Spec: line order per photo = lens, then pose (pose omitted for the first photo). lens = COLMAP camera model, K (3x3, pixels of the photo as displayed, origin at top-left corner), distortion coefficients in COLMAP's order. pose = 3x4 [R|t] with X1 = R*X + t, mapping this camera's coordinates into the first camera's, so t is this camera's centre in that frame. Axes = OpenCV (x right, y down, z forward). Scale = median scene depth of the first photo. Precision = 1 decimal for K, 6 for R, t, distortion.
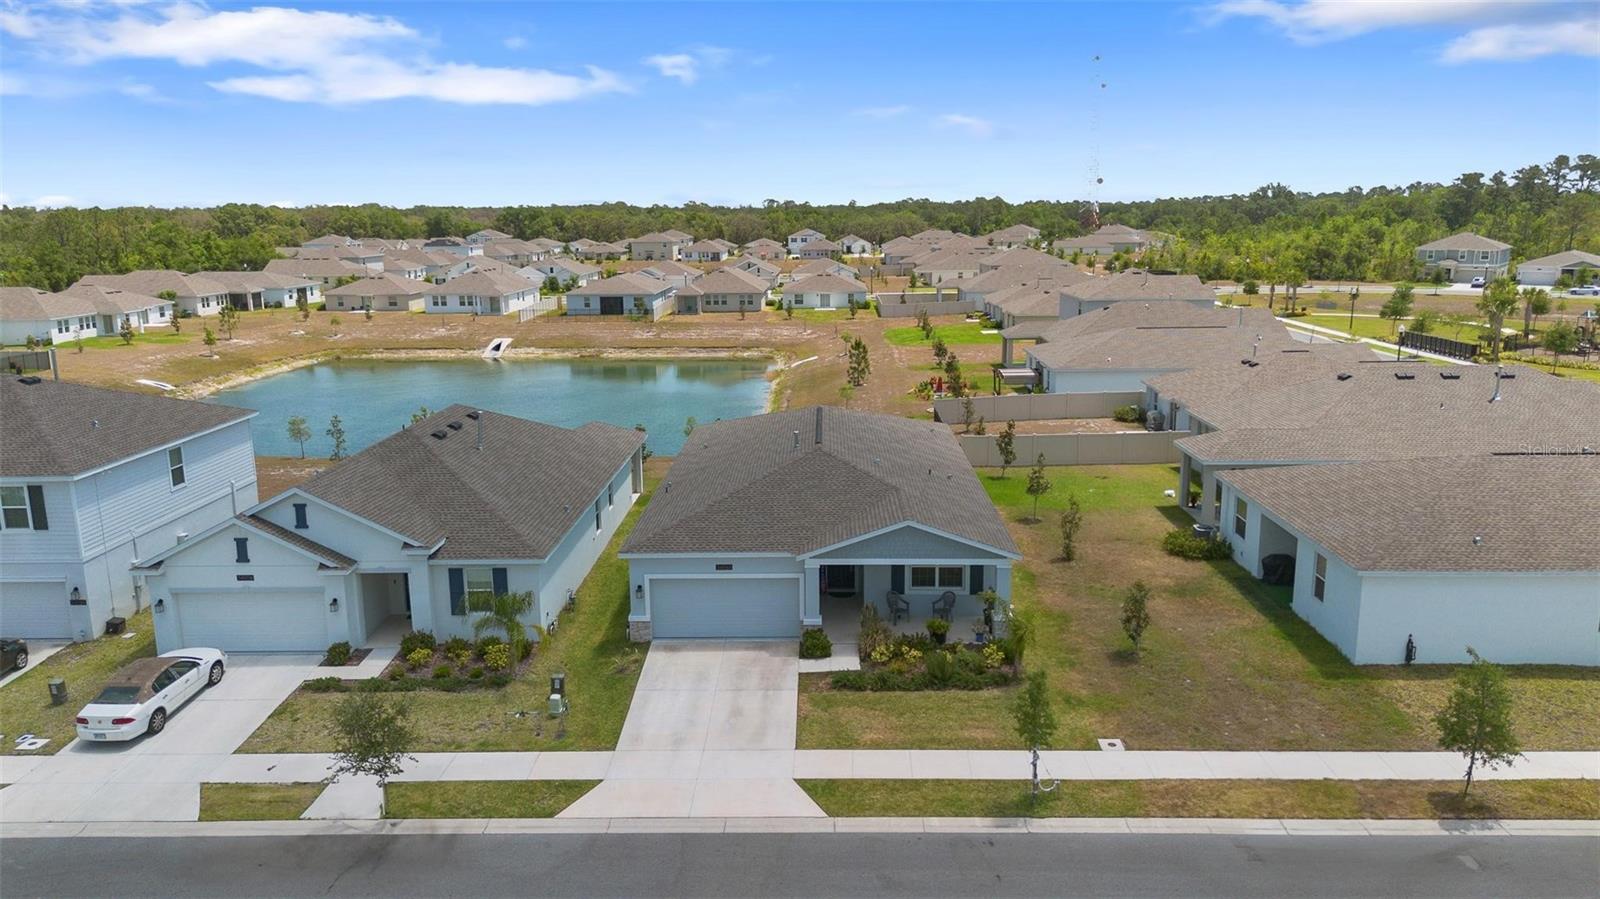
lens RADIAL K [[1134.8, 0, 800.0], [0, 1134.8, 449.5], [0, 0, 1]] dist [0.082496, -0.084796]
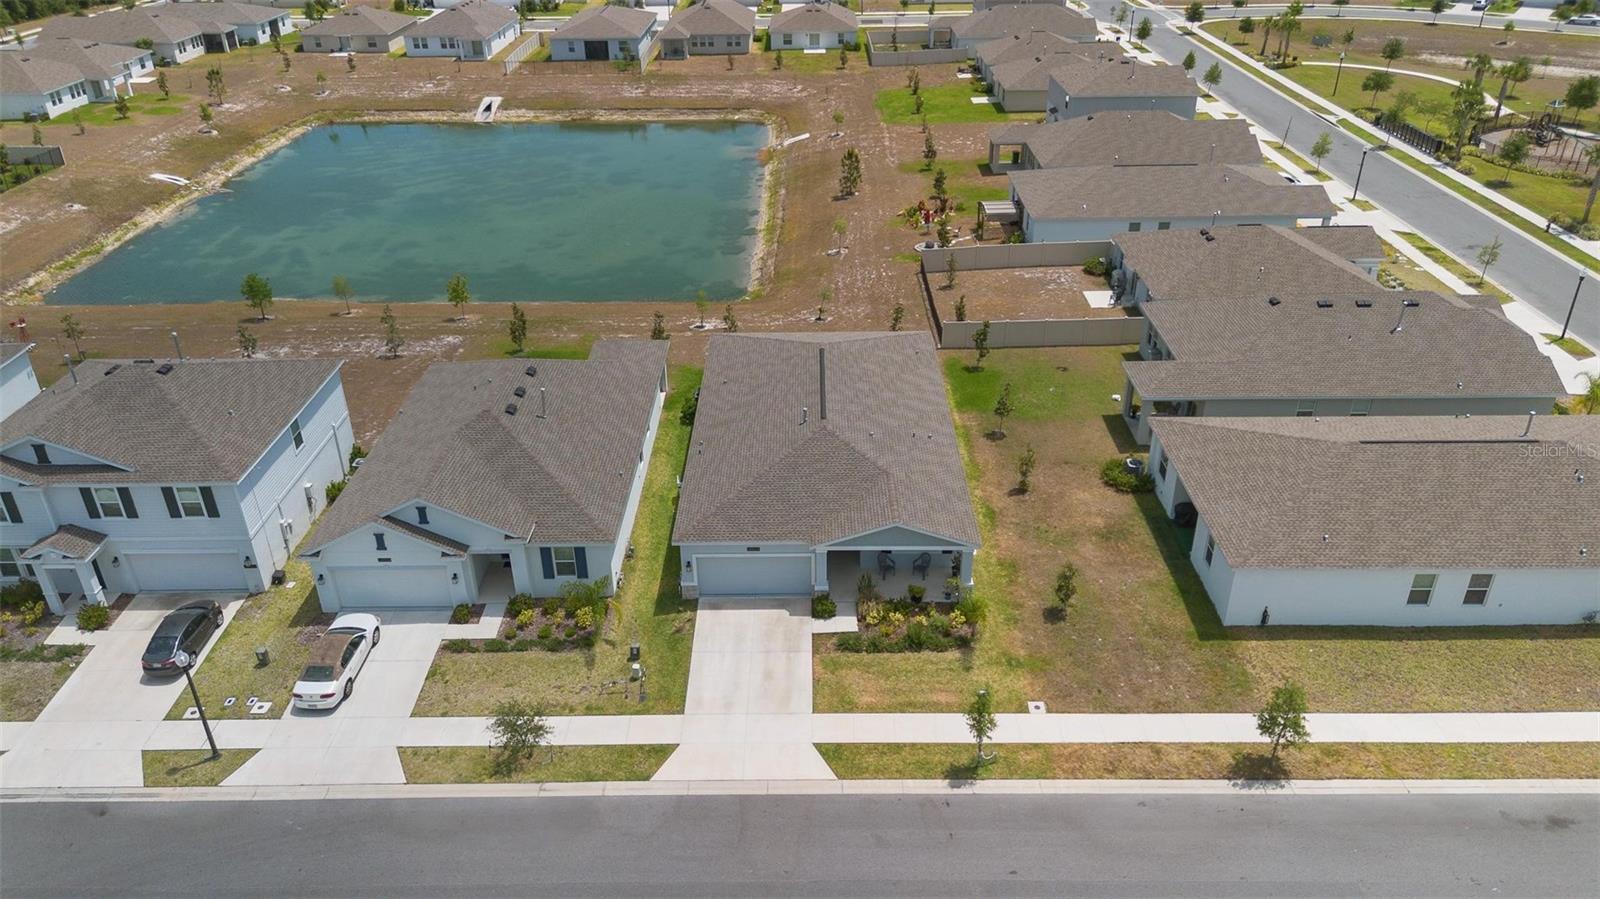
lens RADIAL K [[1134.8, 0, 800.0], [0, 1134.8, 449.5], [0, 0, 1]] dist [0.082496, -0.084796]
pose [[0.999877, -0.007999, 0.013474, -0.029546], [0.003696, 0.956021, 0.293276, -0.378379], [-0.015227, -0.293191, 0.955933, -0.202461]]
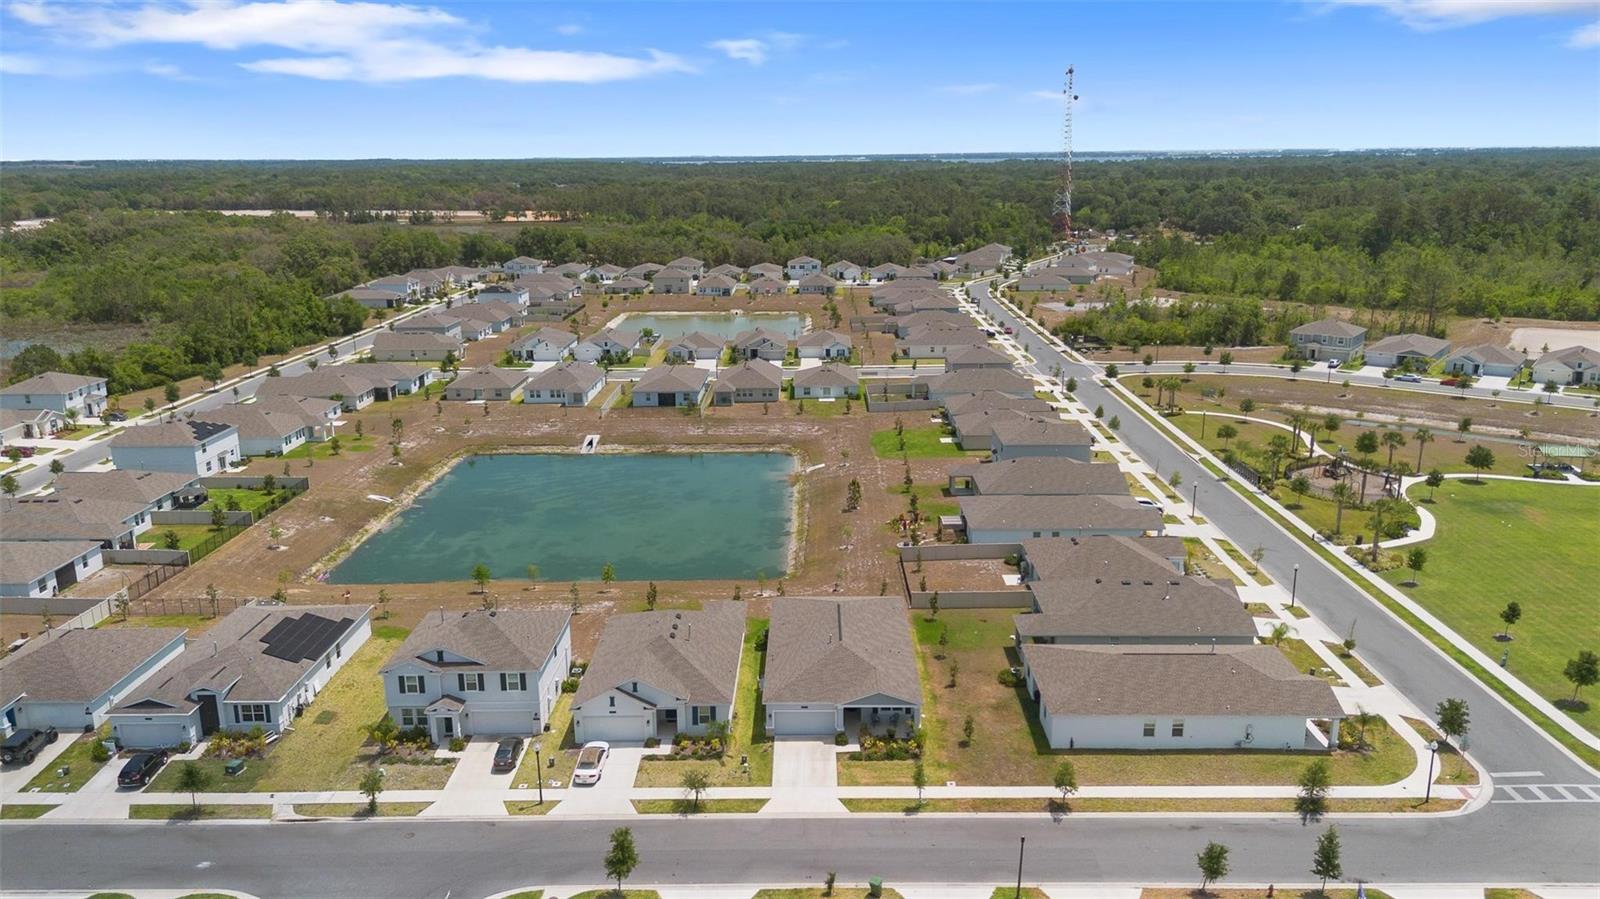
lens RADIAL K [[1134.8, 0, 800.0], [0, 1134.8, 449.5], [0, 0, 1]] dist [0.082496, -0.084796]
pose [[0.999950, -0.002112, 0.009742, -0.098092], [0.001659, 0.998930, 0.046228, -0.559286], [-0.009829, -0.046209, 0.998883, -1.417940]]
